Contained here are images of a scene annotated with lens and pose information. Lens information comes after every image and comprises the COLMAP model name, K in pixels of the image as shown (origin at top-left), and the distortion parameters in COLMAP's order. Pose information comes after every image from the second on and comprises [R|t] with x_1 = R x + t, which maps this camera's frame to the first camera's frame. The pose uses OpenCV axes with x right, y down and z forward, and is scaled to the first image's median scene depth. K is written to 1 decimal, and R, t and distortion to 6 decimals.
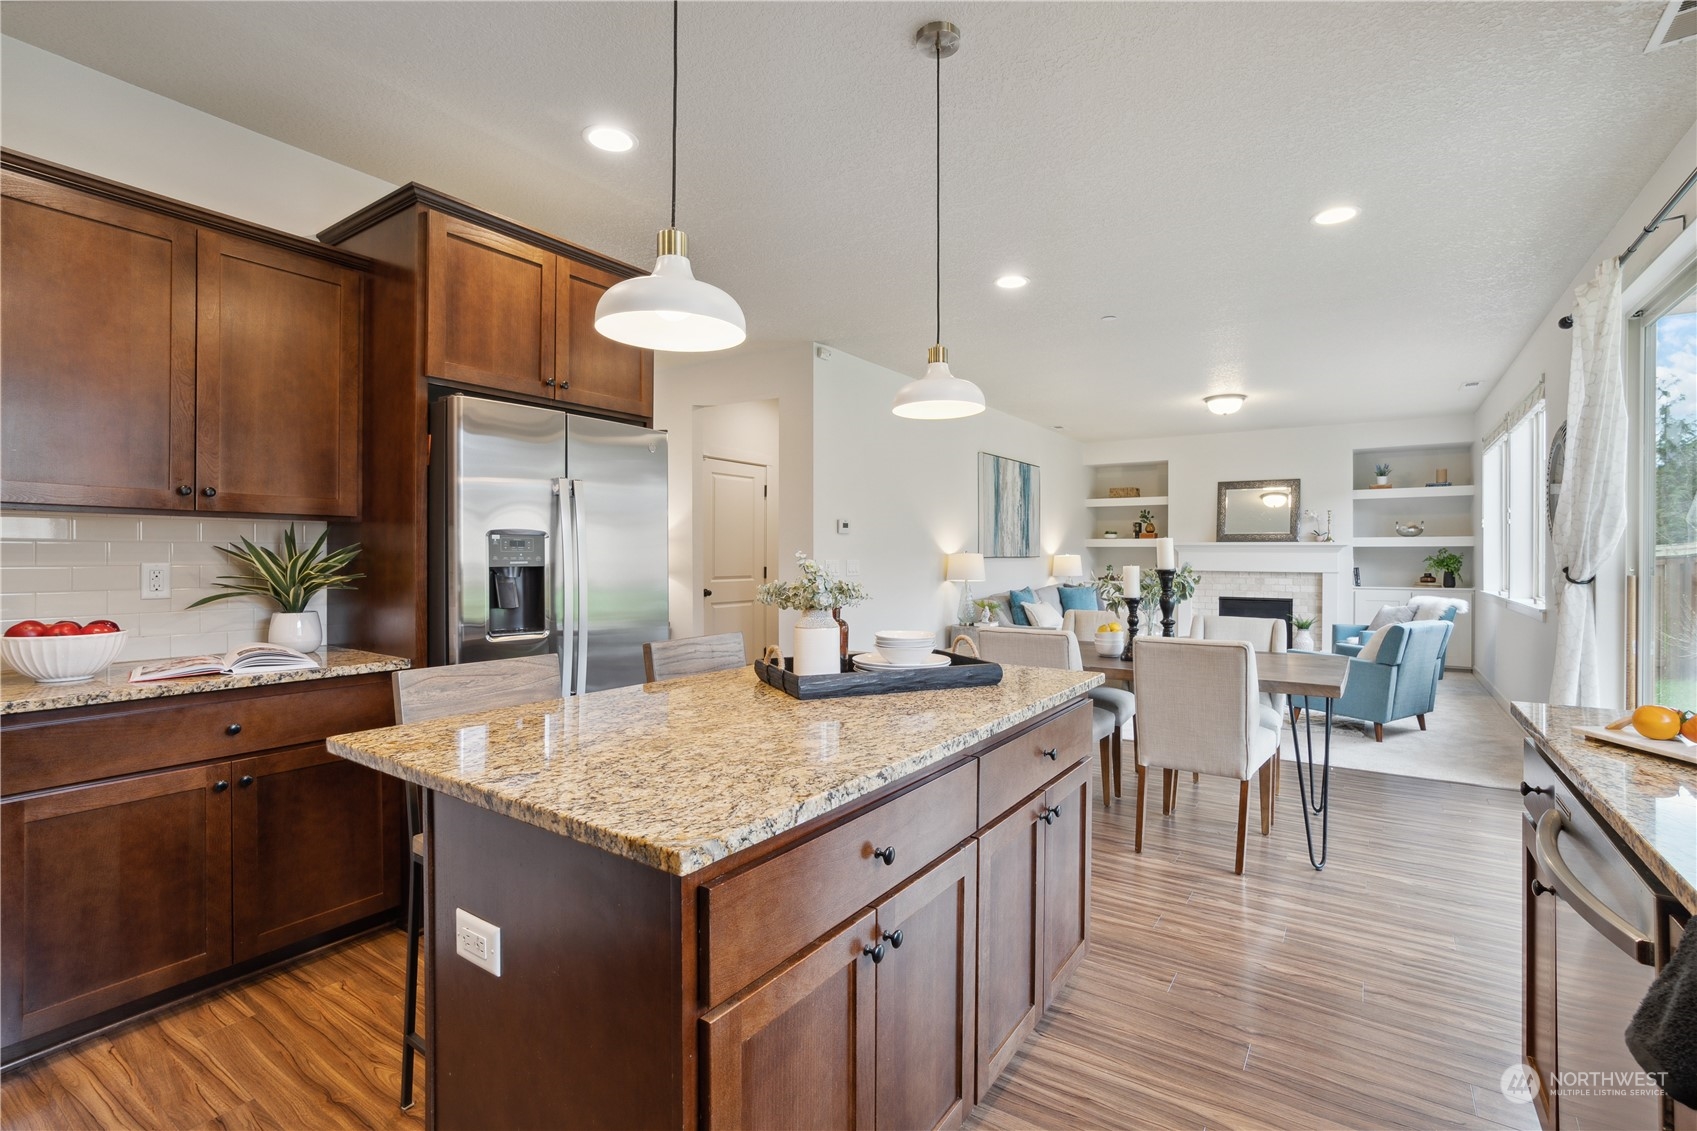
lens RADIAL K [[778.6, 0, 850.1], [0, 778.6, 555.1], [0, 0, 1]] dist [-0.044955, 0.000022]
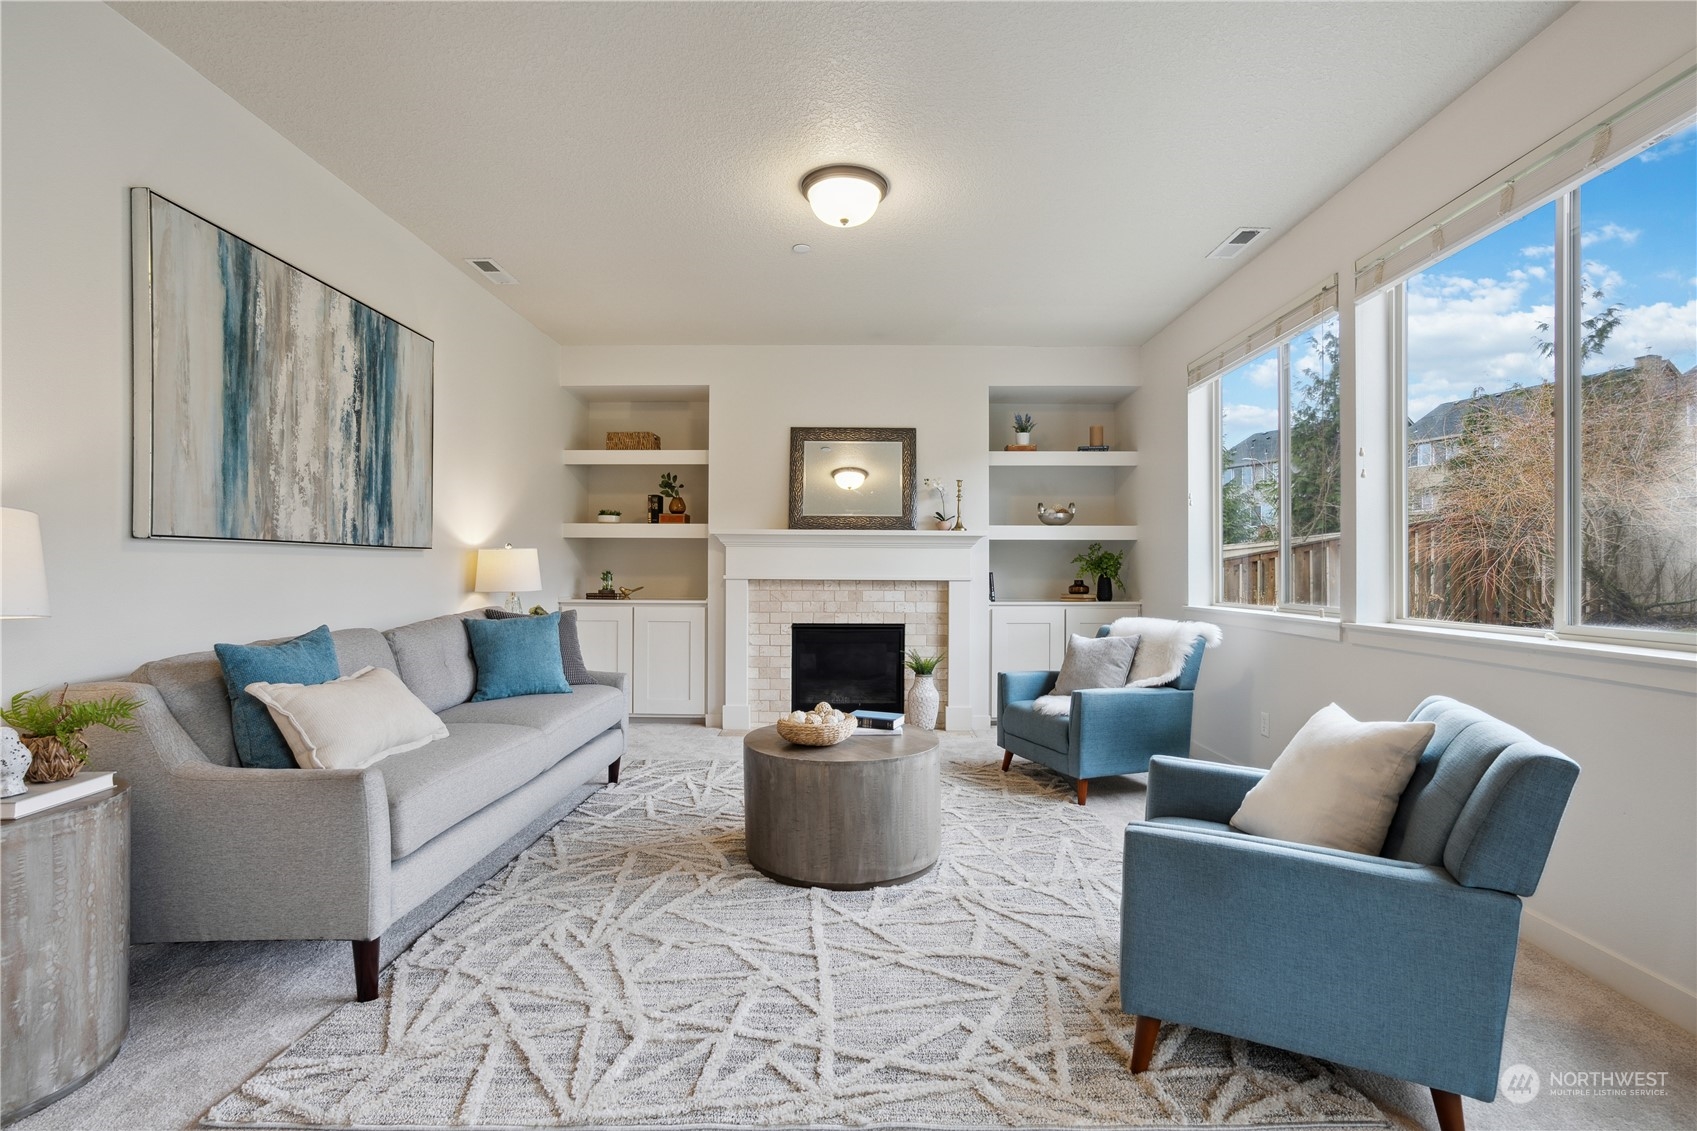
lens RADIAL K [[773.2, 0, 847.7], [0, 773.2, 559.5], [0, 0, 1]] dist [-0.002113, 0.000084]
pose [[0.832337, 0.007216, 0.554222, 0.202426], [0.000073, 0.999914, -0.013127, 0.014005], [-0.554269, 0.010967, 0.832265, 0.522647]]
